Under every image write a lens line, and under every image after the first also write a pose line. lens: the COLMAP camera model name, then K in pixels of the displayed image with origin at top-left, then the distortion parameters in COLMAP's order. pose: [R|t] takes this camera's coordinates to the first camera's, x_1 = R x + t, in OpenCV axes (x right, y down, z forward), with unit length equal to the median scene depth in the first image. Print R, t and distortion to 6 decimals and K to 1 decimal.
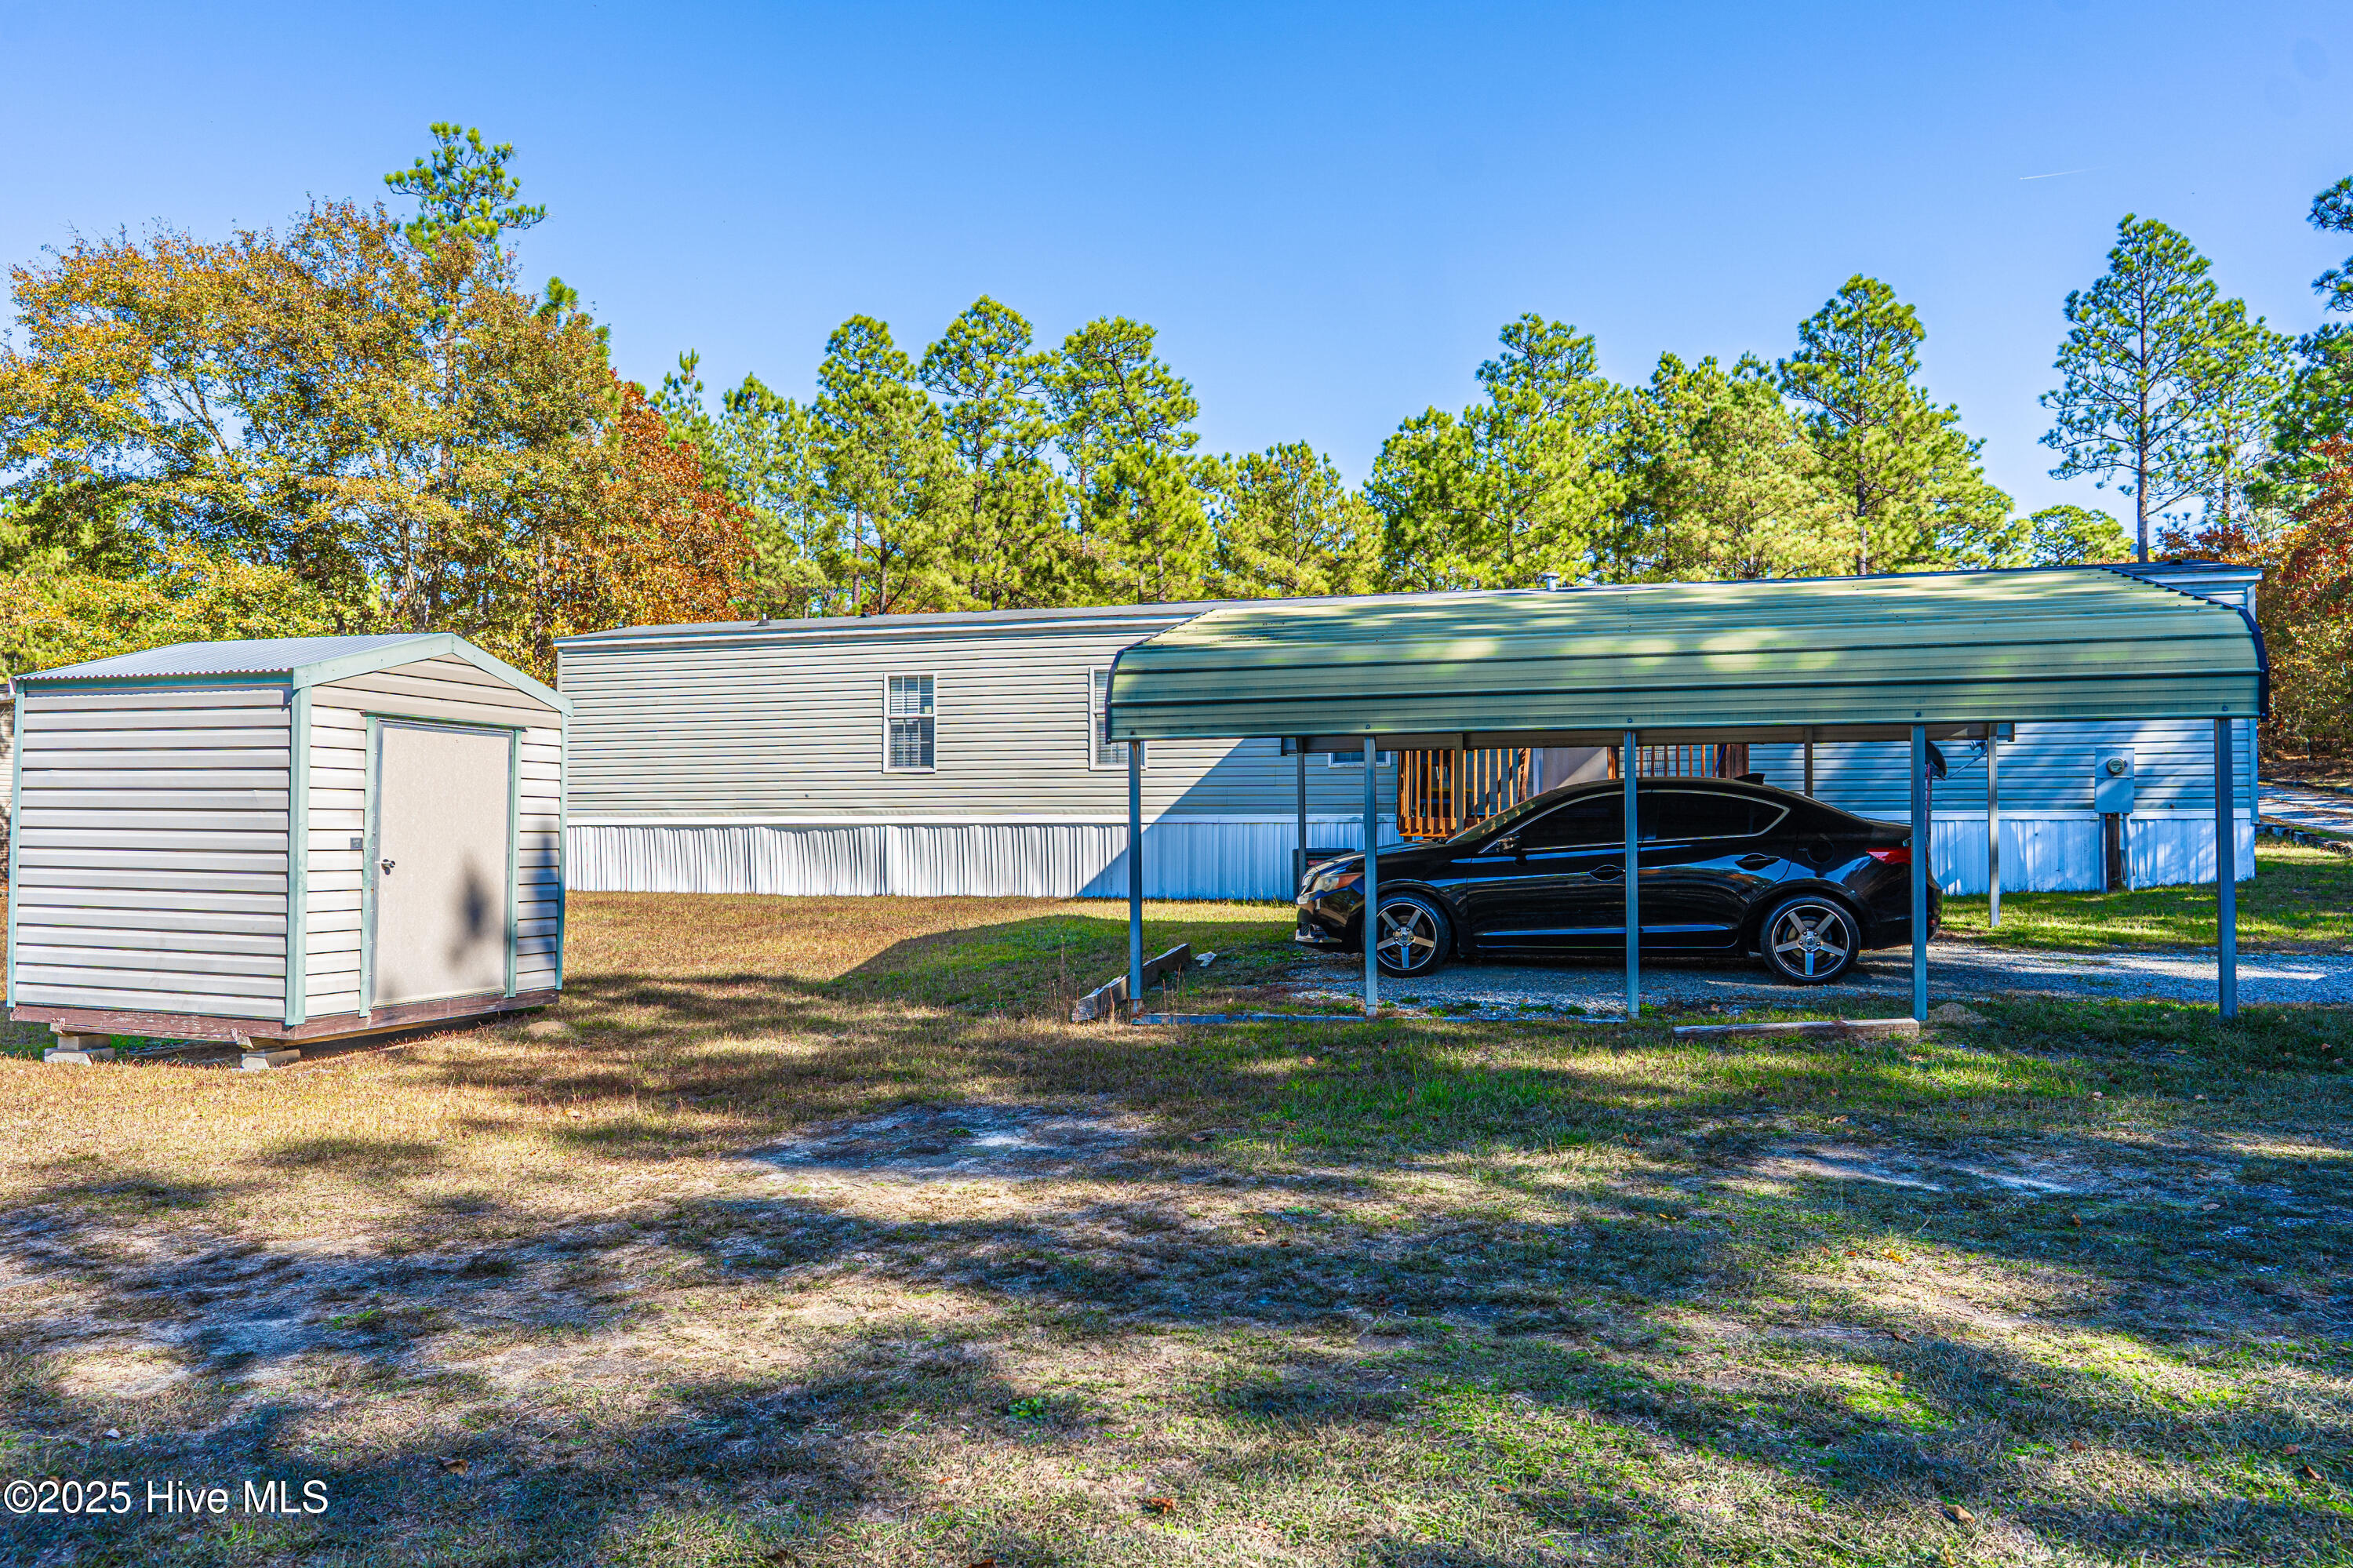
lens RADIAL K [[1601.8, 0, 1170.8], [0, 1601.8, 763.9], [0, 0, 1]] dist [0.006352, 0.001644]
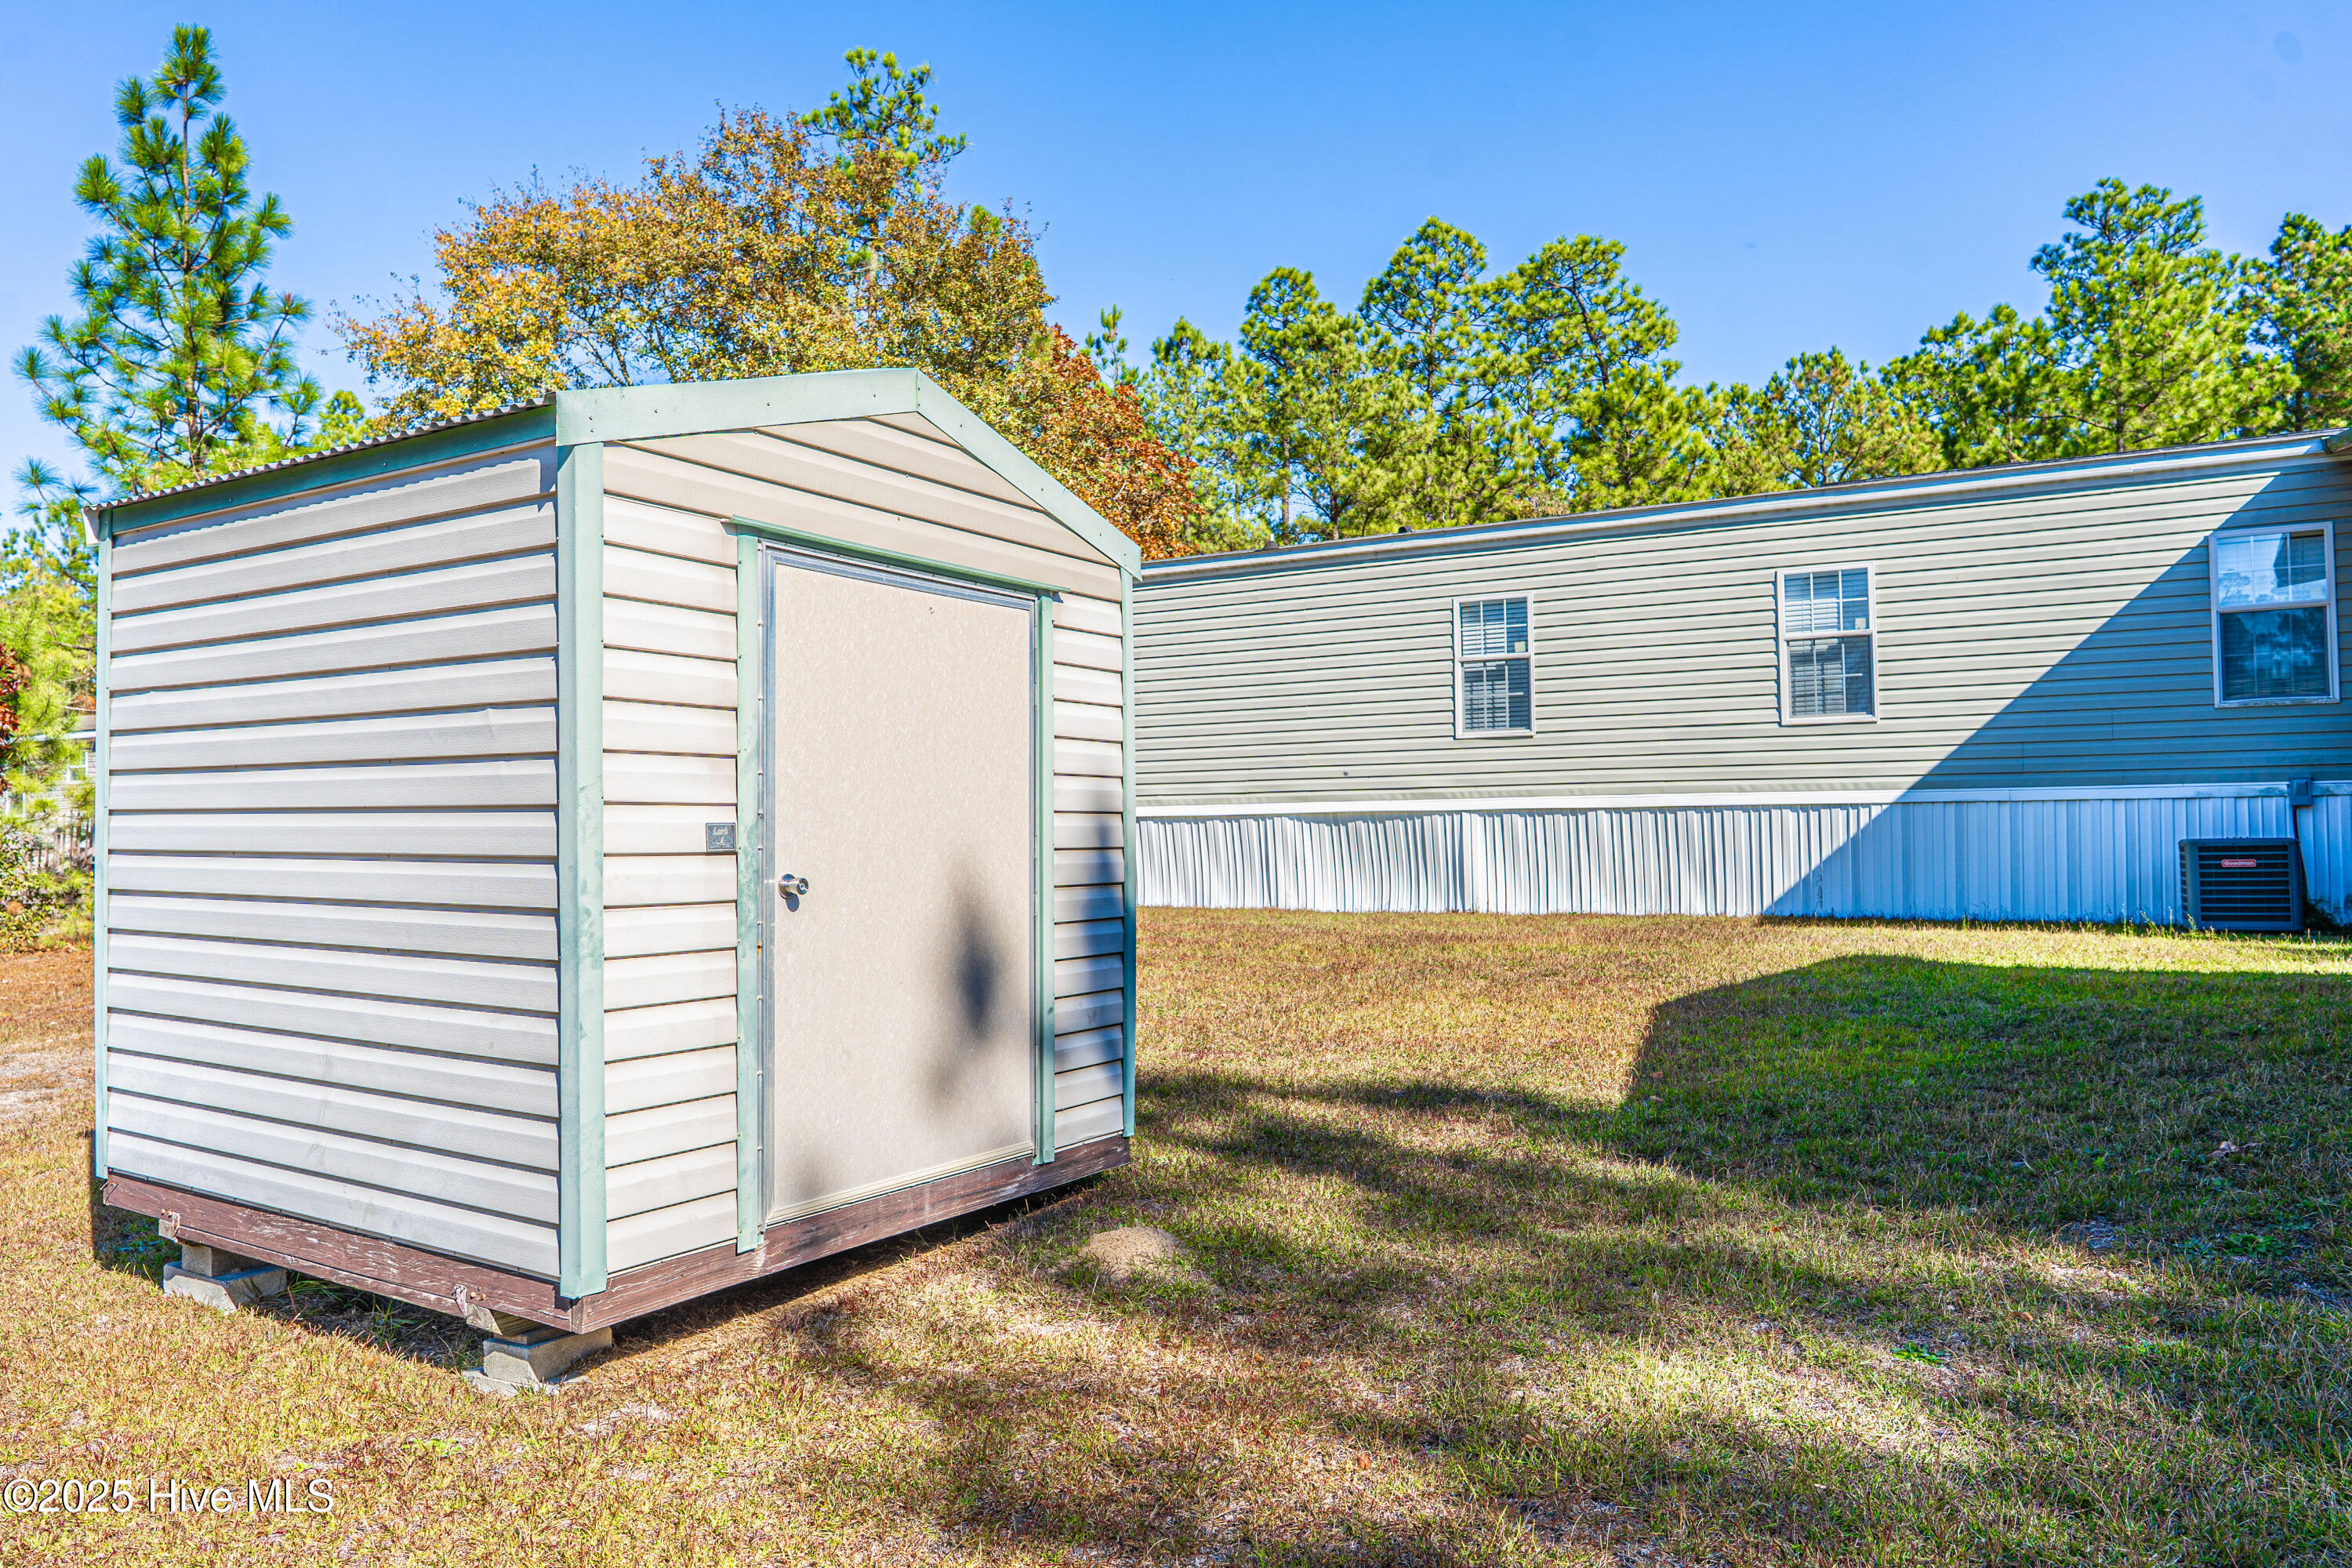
lens RADIAL K [[1585.3, 0, 1181.1], [0, 1585.3, 793.0], [0, 0, 1]] dist [-0.000021, 0.004754]
pose [[0.973056, -0.016280, -0.229992, -0.078913], [0.020566, 0.999656, 0.016249, 0.009002], [0.229648, -0.020541, 0.973057, 0.166931]]
